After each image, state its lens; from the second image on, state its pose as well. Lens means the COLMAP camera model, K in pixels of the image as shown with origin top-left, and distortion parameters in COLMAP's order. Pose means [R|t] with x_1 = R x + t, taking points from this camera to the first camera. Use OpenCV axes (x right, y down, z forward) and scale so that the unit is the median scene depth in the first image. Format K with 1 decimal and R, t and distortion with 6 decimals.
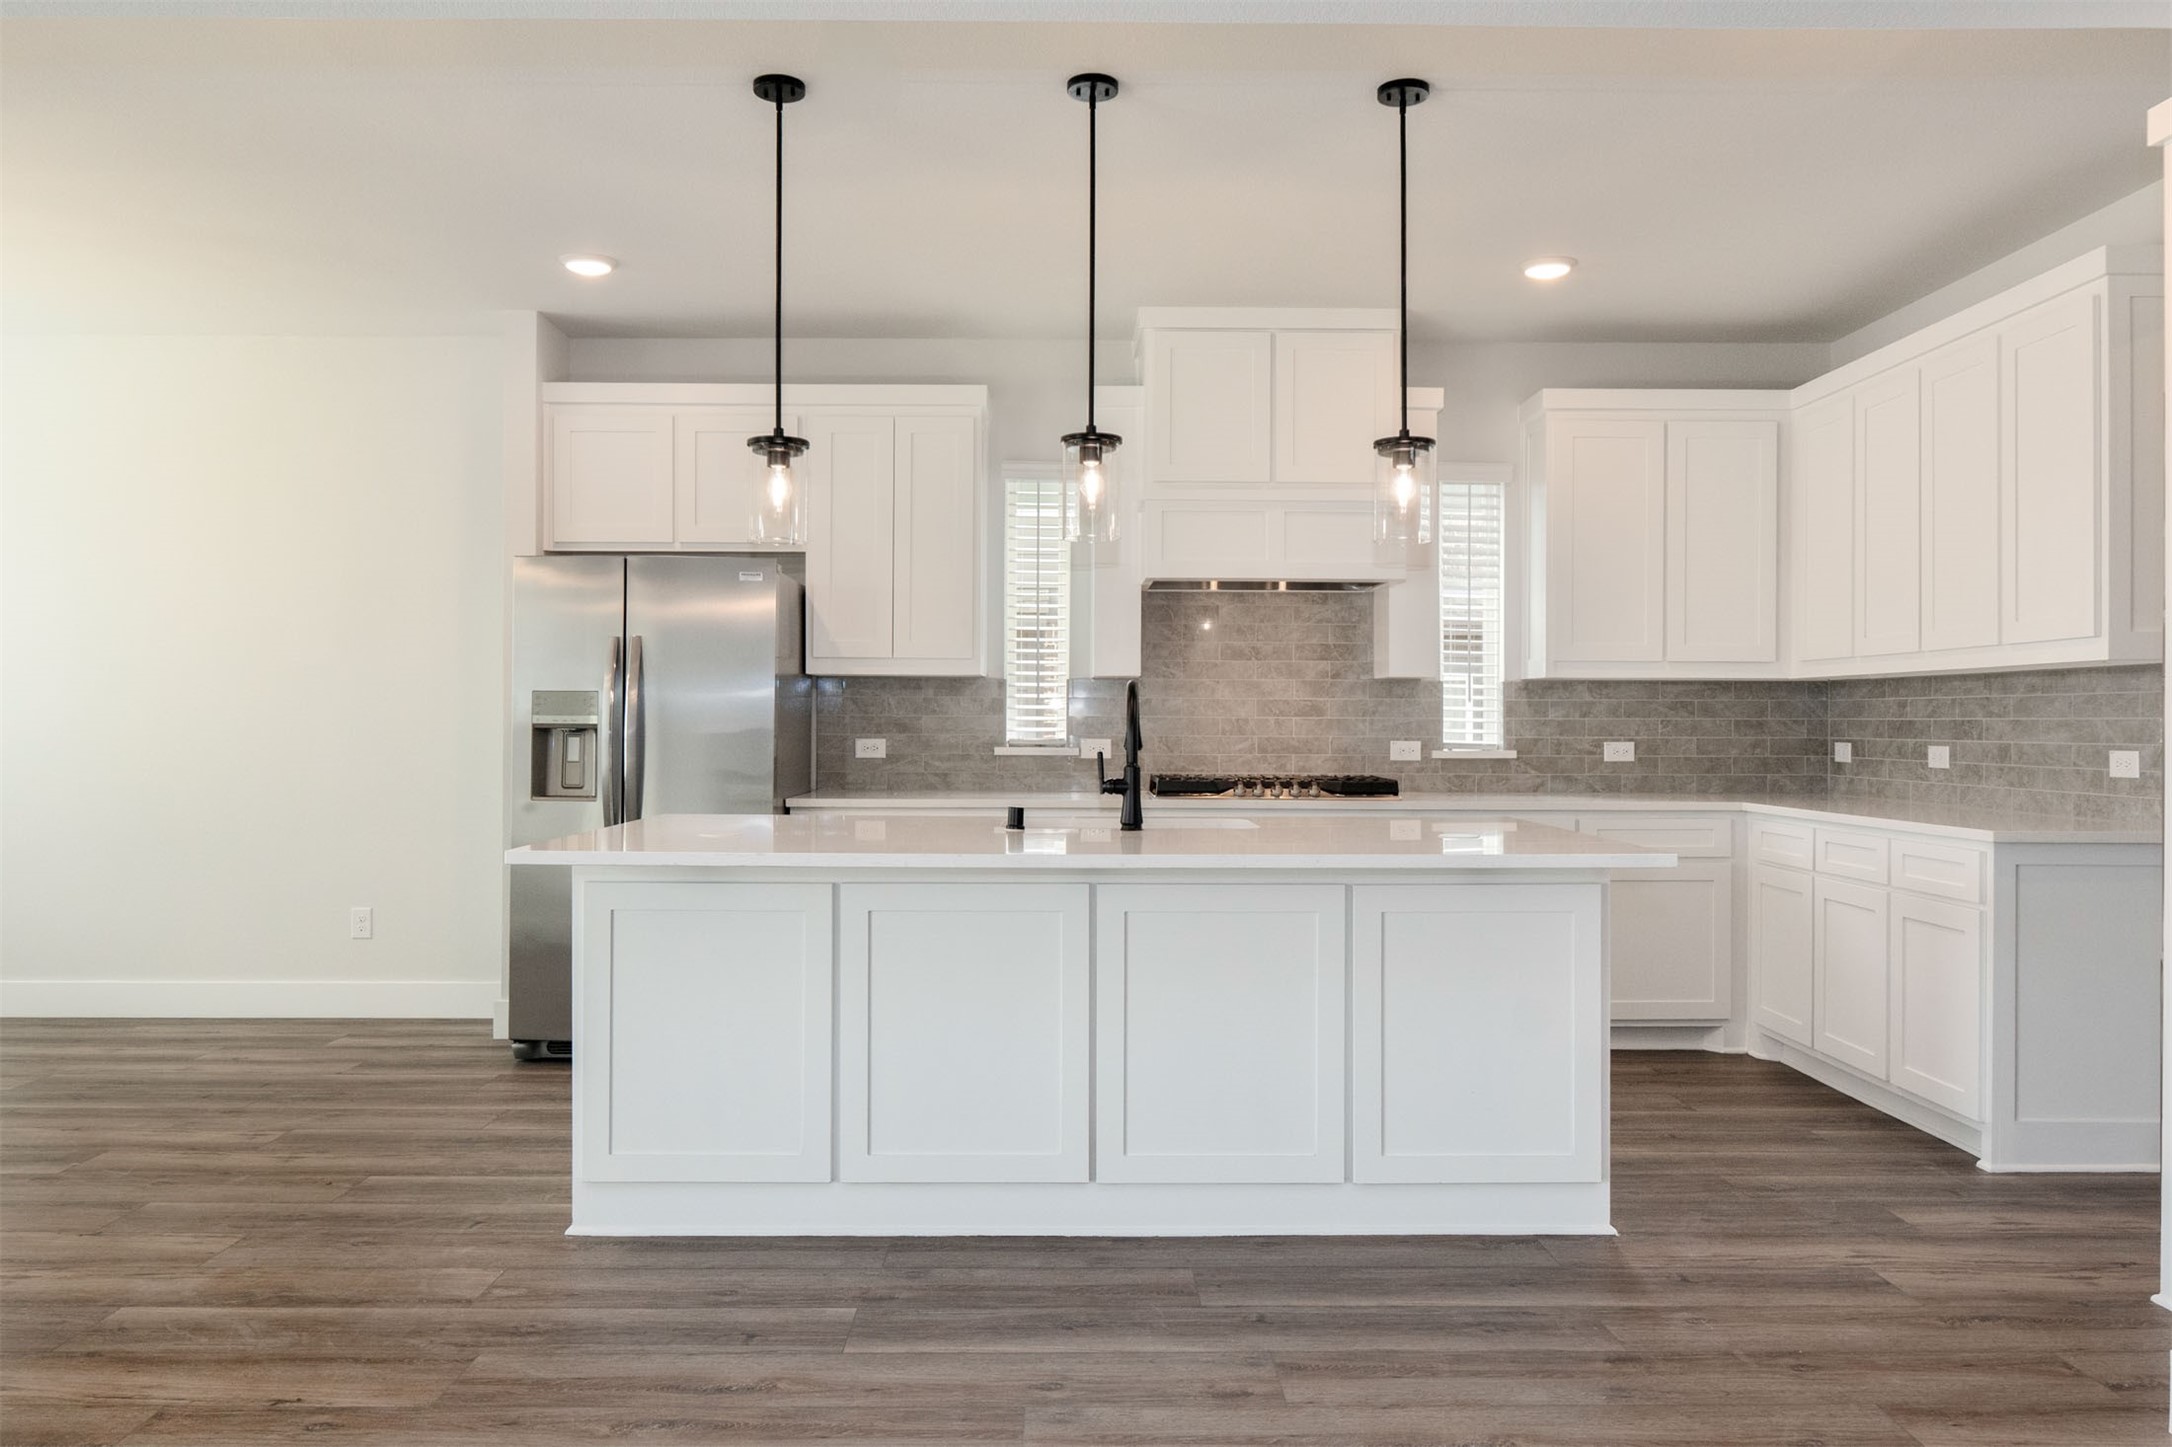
lens RADIAL K [[1505.4, 0, 1085.1], [0, 1505.4, 725.1], [0, 0, 1]] dist [-0.003534, -0.001289]
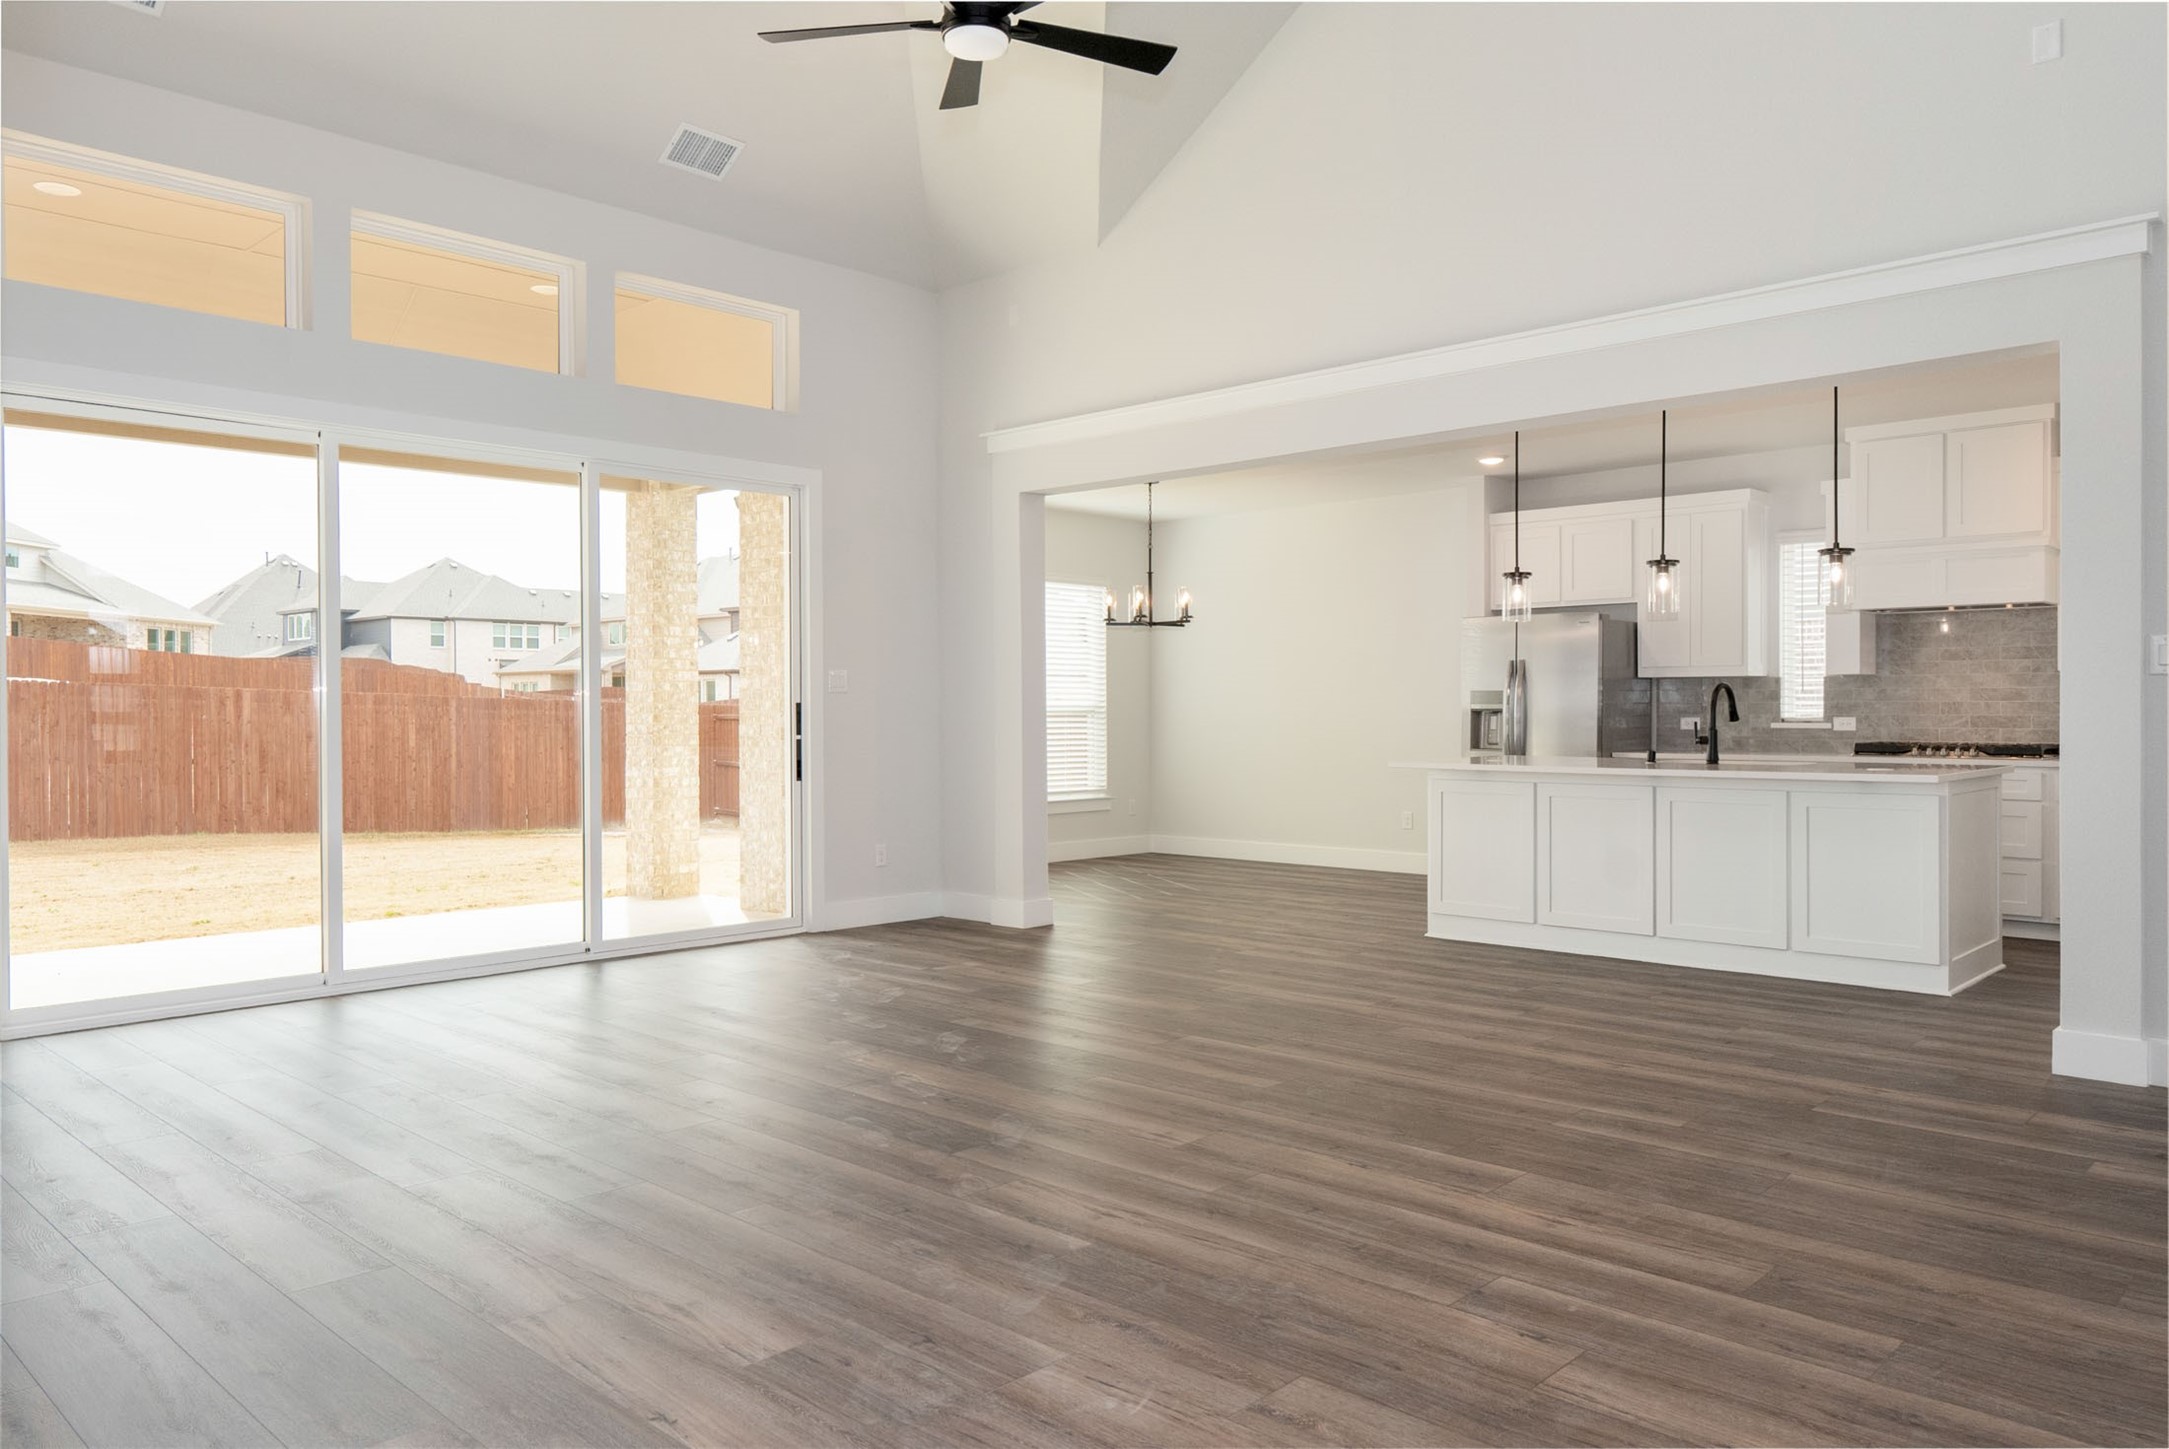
lens RADIAL K [[1508.1, 0, 1103.1], [0, 1508.1, 729.0], [0, 0, 1]] dist [-0.013357, 0.001573]
pose [[0.724270, 0.004003, -0.689505, 0.572883], [0.003771, 0.999945, 0.009765, 0.004388], [0.689506, -0.009673, 0.724215, -0.641062]]
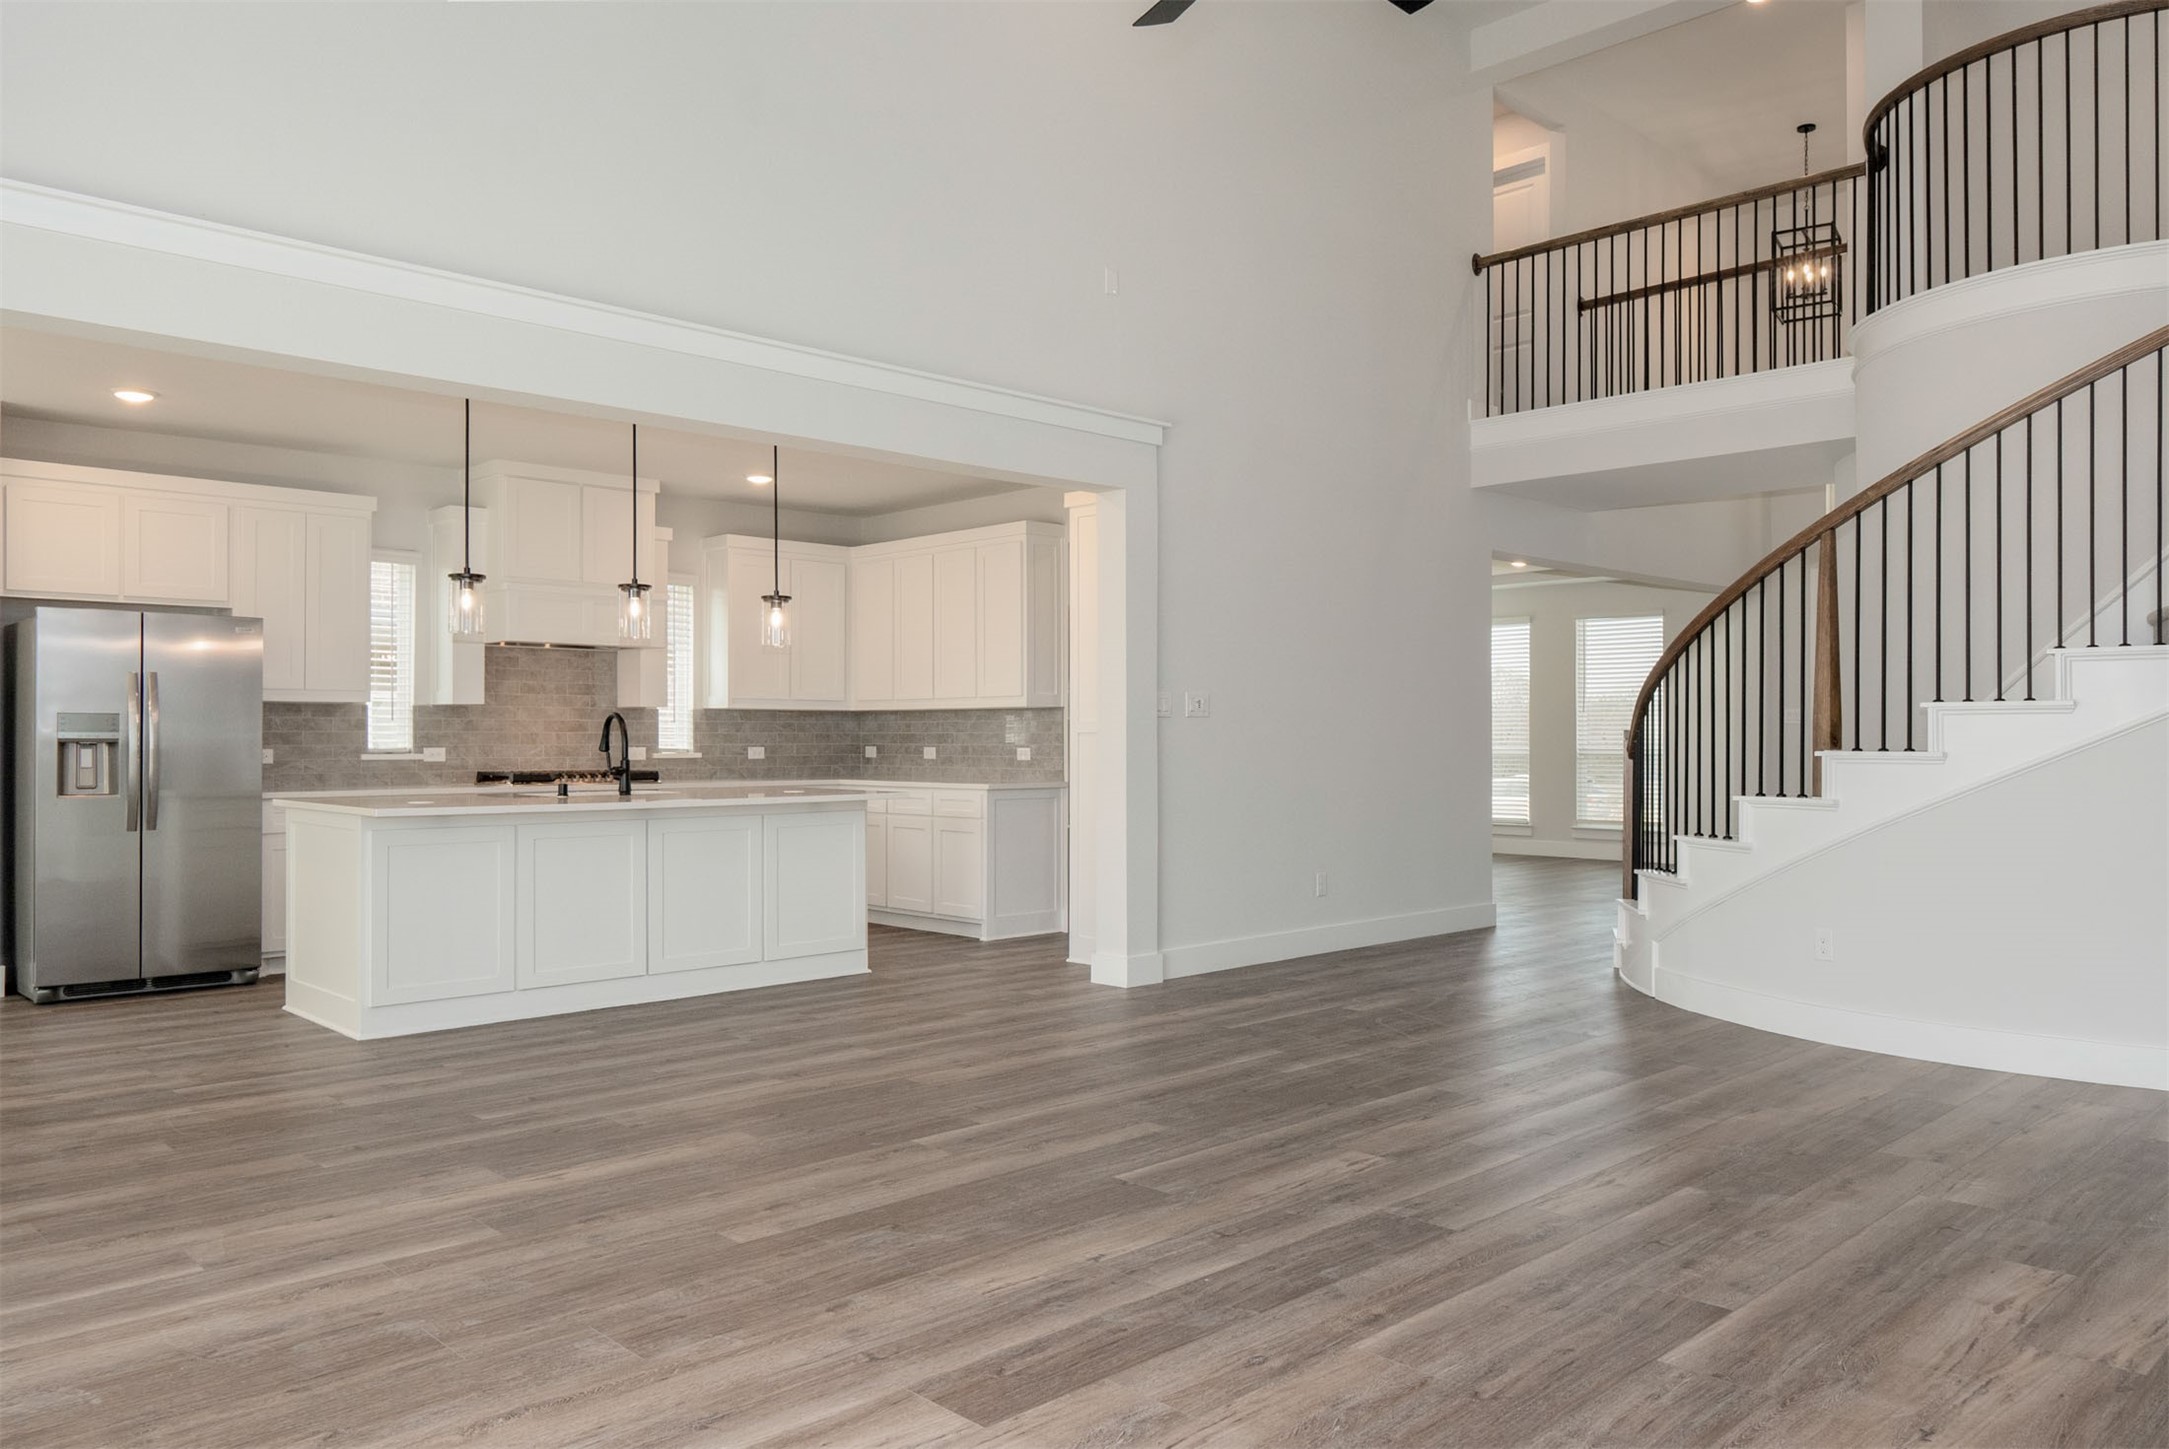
lens RADIAL K [[1508.1, 0, 1078.6], [0, 1508.1, 732.9], [0, 0, 1]] dist [-0.013357, 0.001573]
pose [[0.728118, -0.001688, 0.685450, -0.612250], [0.004745, 0.999985, -0.002577, 0.001902], [-0.685436, 0.005129, 0.728115, -0.523472]]
